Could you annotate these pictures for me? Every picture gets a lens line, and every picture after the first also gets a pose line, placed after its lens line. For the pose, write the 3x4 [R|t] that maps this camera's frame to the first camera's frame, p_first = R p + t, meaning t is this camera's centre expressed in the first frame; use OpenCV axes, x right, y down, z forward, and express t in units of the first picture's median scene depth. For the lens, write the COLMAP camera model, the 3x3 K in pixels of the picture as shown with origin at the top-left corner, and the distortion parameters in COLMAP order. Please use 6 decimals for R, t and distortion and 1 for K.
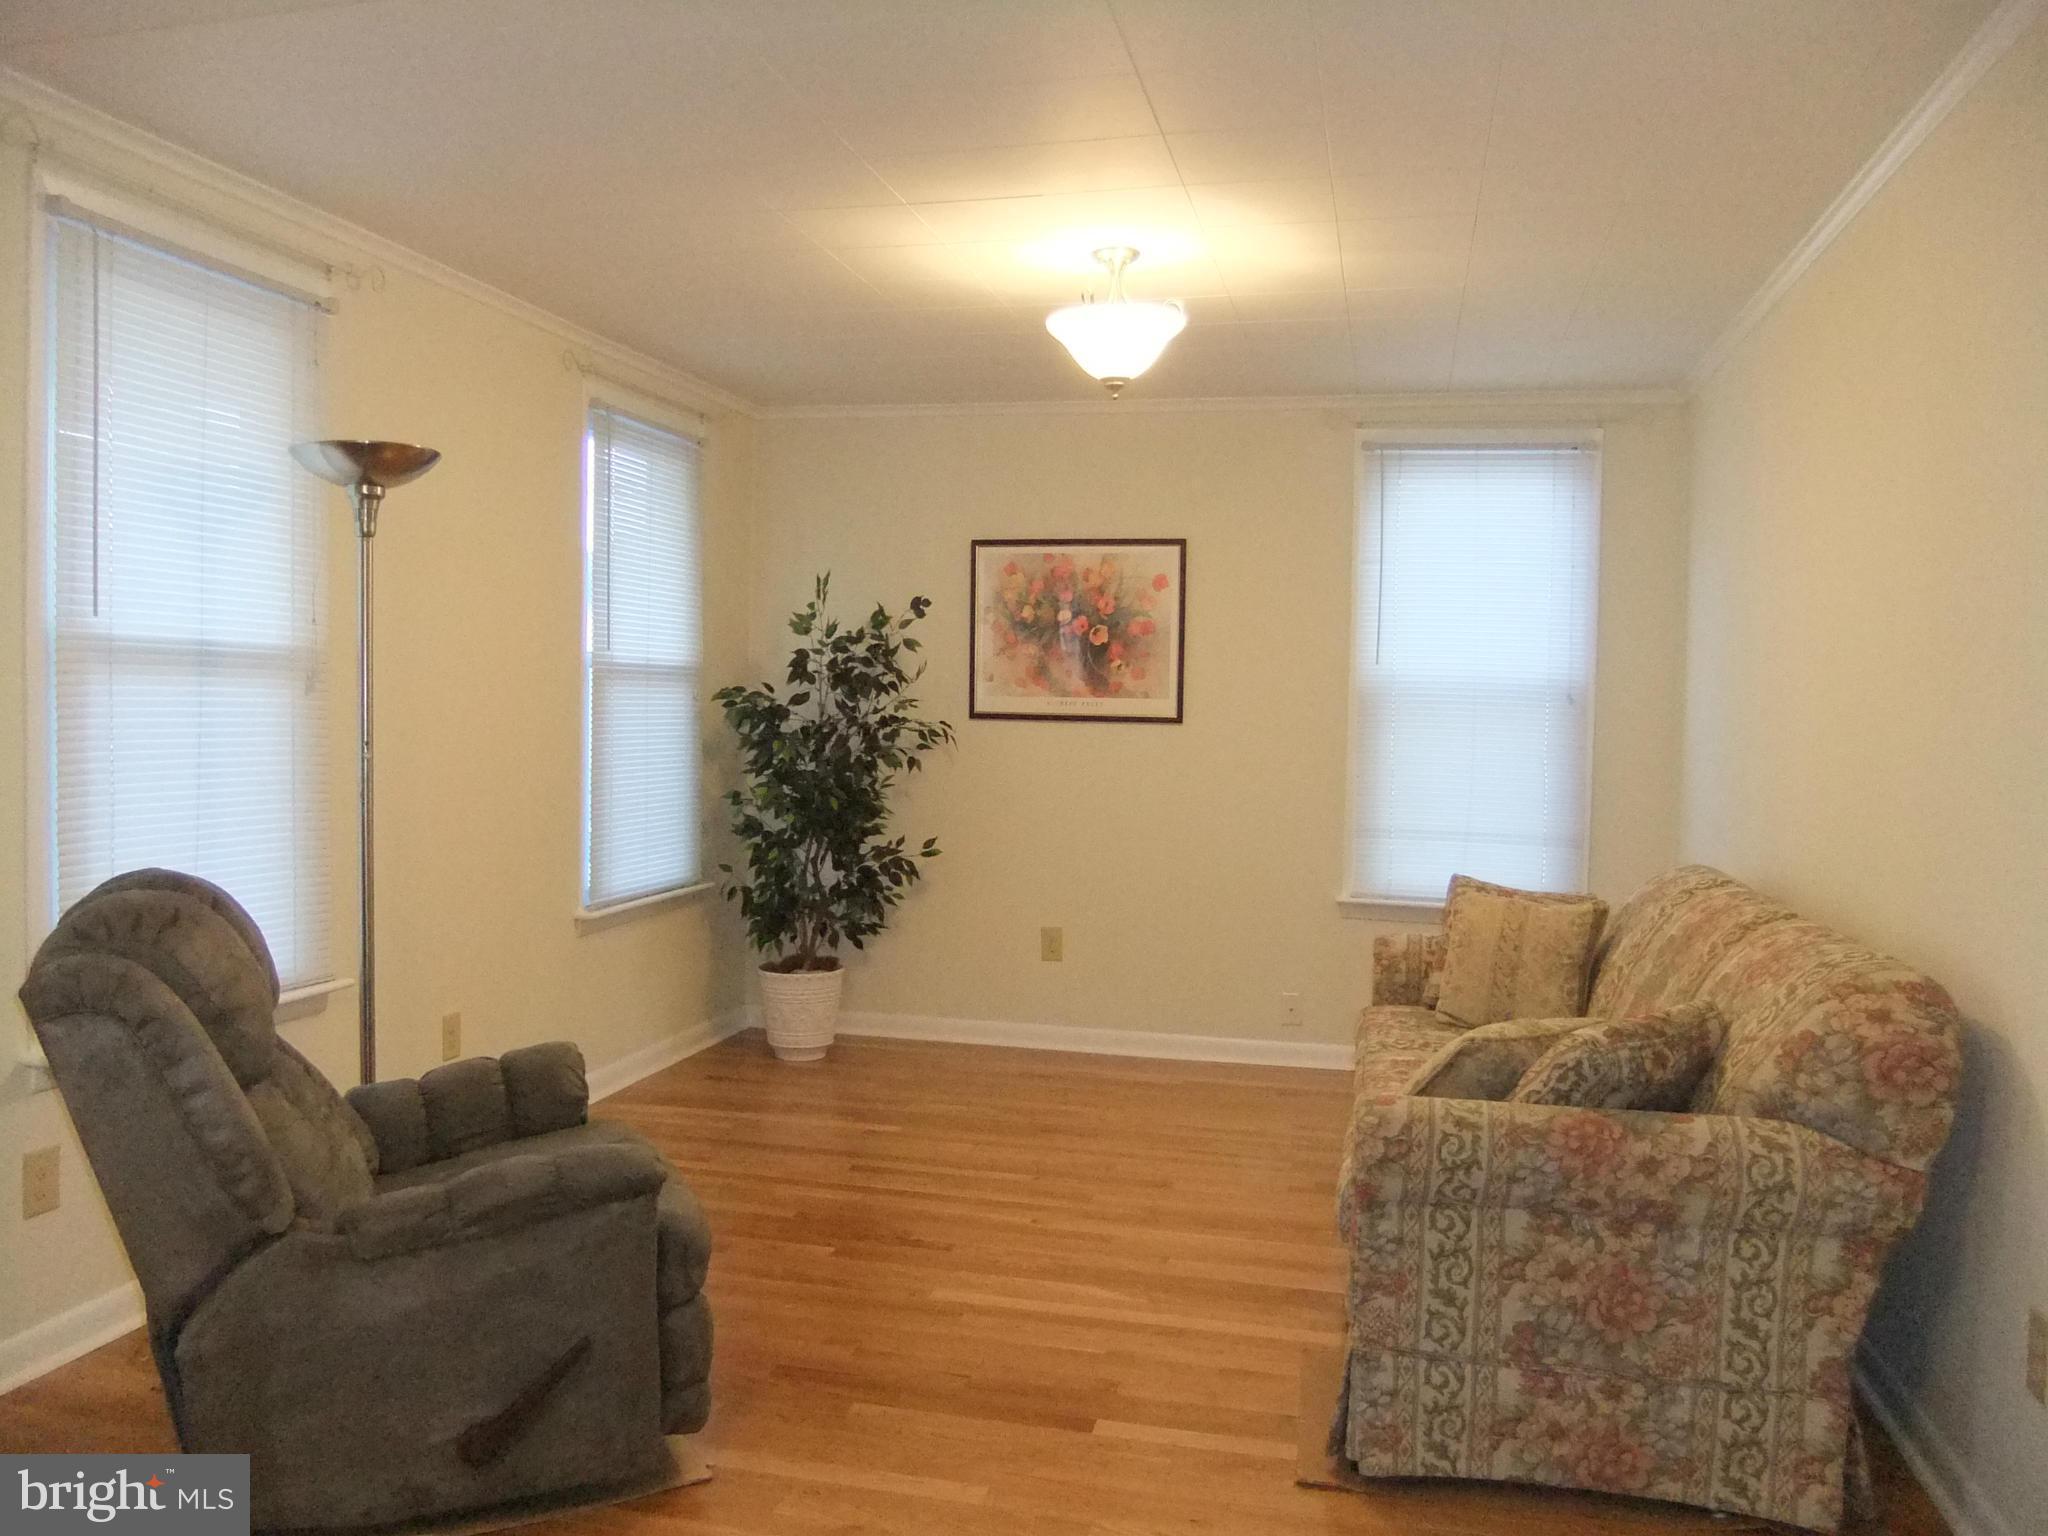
lens RADIAL K [[1579.3, 0, 1020.1], [0, 1579.3, 761.5], [0, 0, 1]] dist [-0.055749, 0.044182]
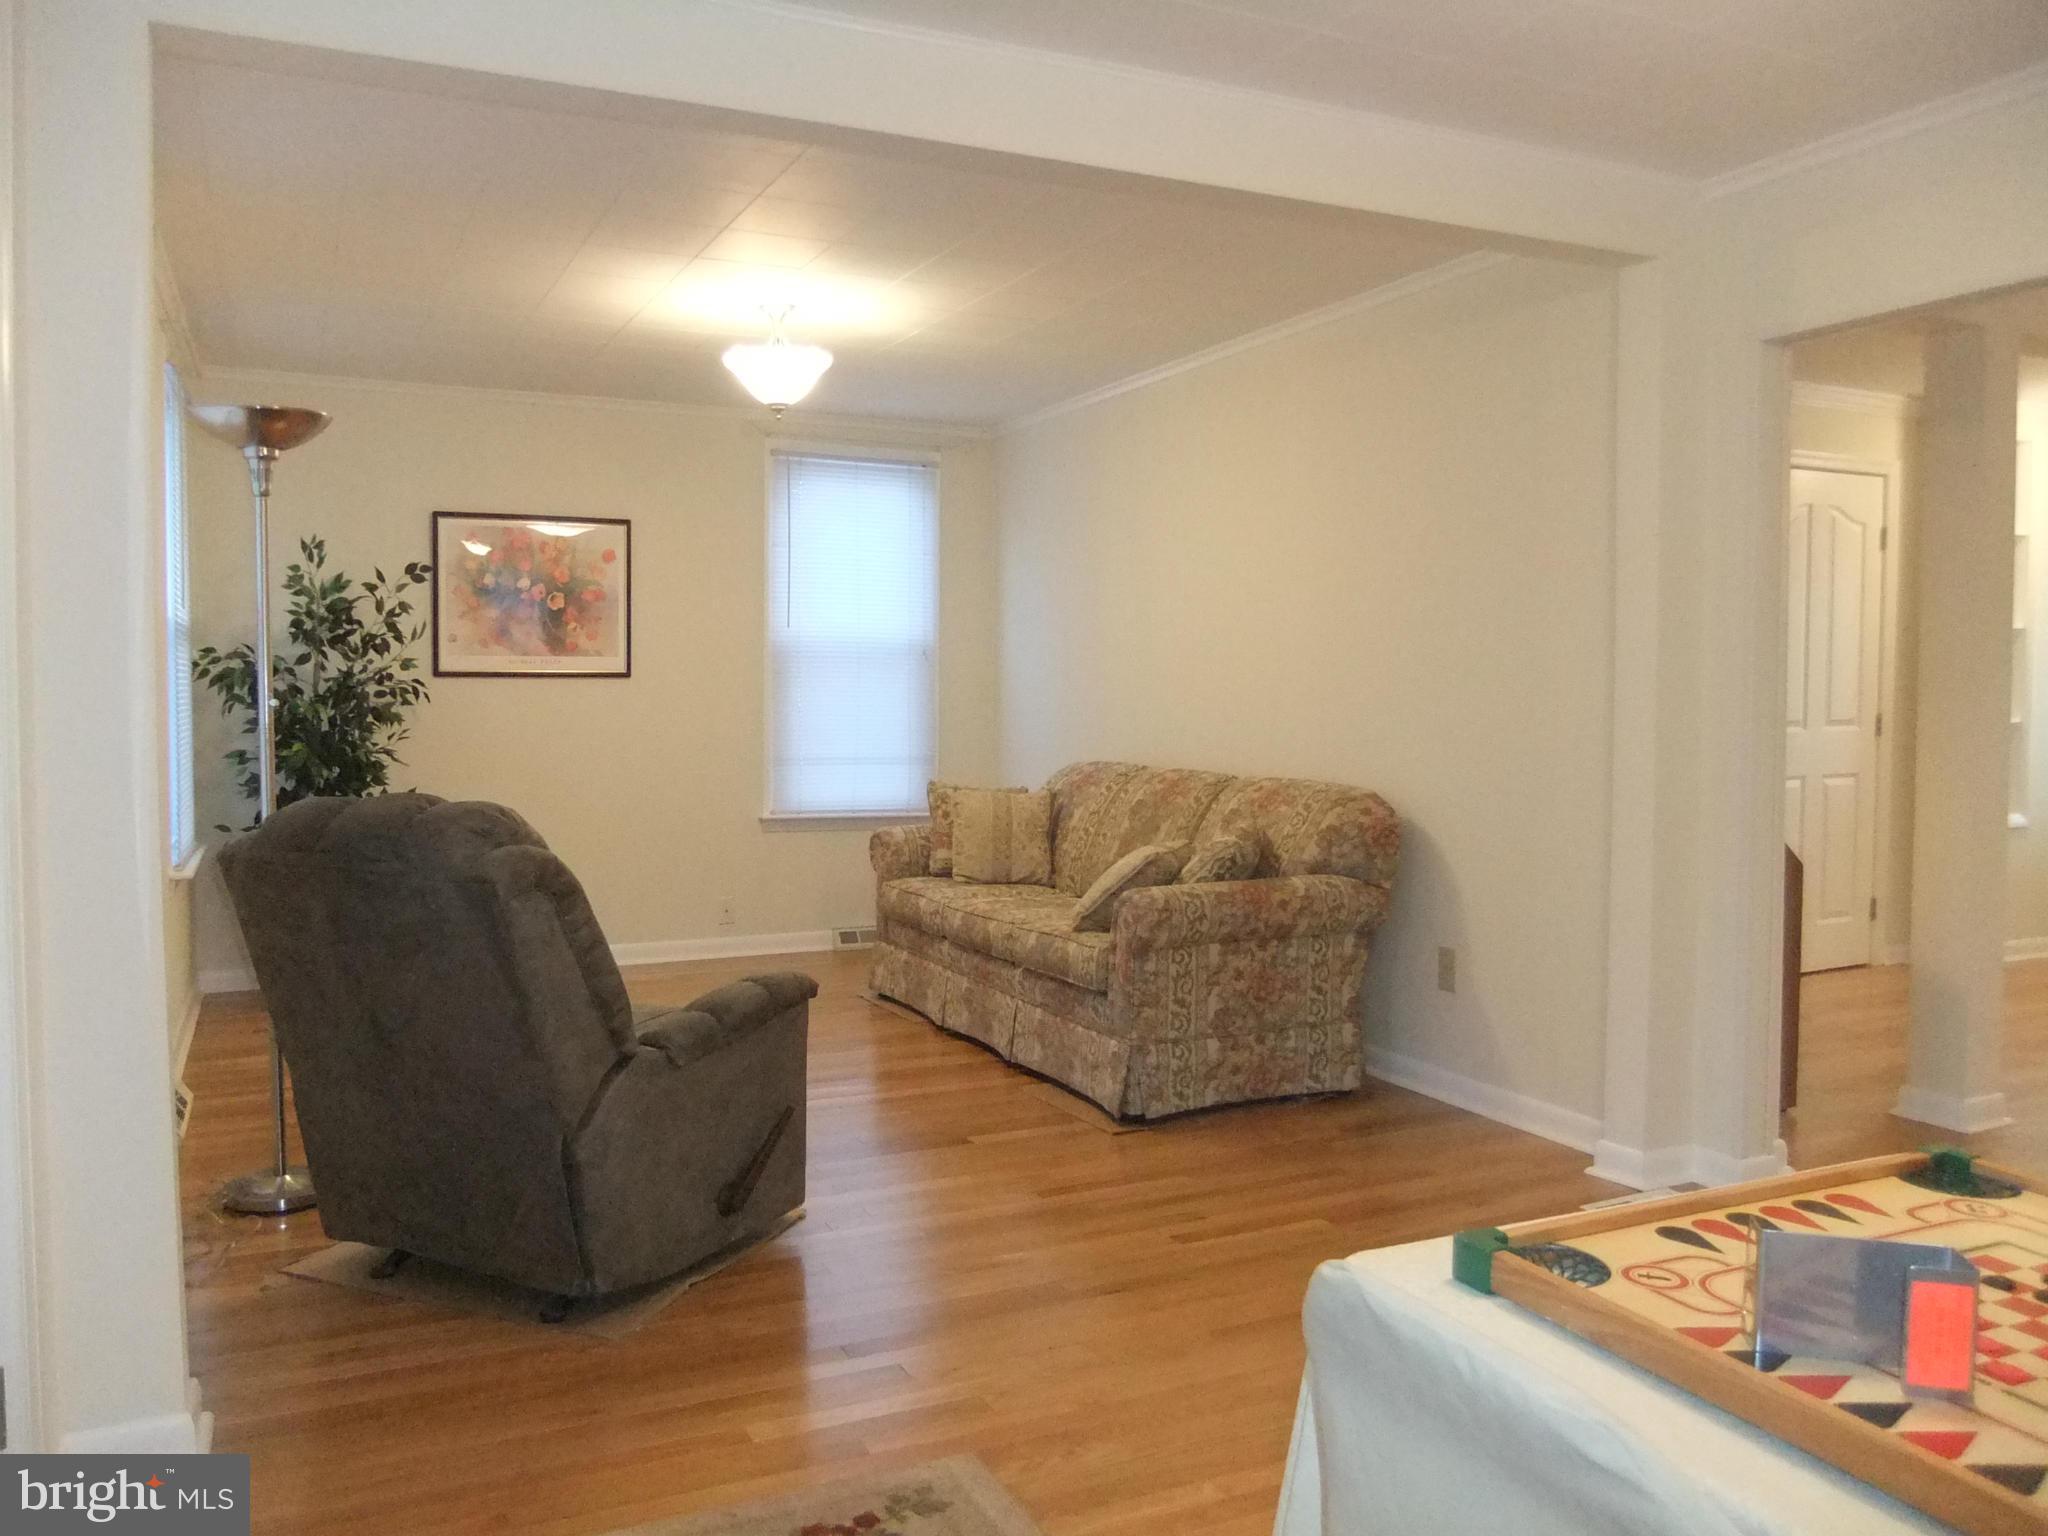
lens RADIAL K [[1579.3, 0, 1020.4], [0, 1579.3, 771.8], [0, 0, 1]] dist [-0.055749, 0.044182]
pose [[0.766436, -0.051780, 0.640230, -0.875565], [0.036677, 0.998647, 0.036860, 0.027290], [-0.641272, -0.004769, 0.767299, -0.168473]]
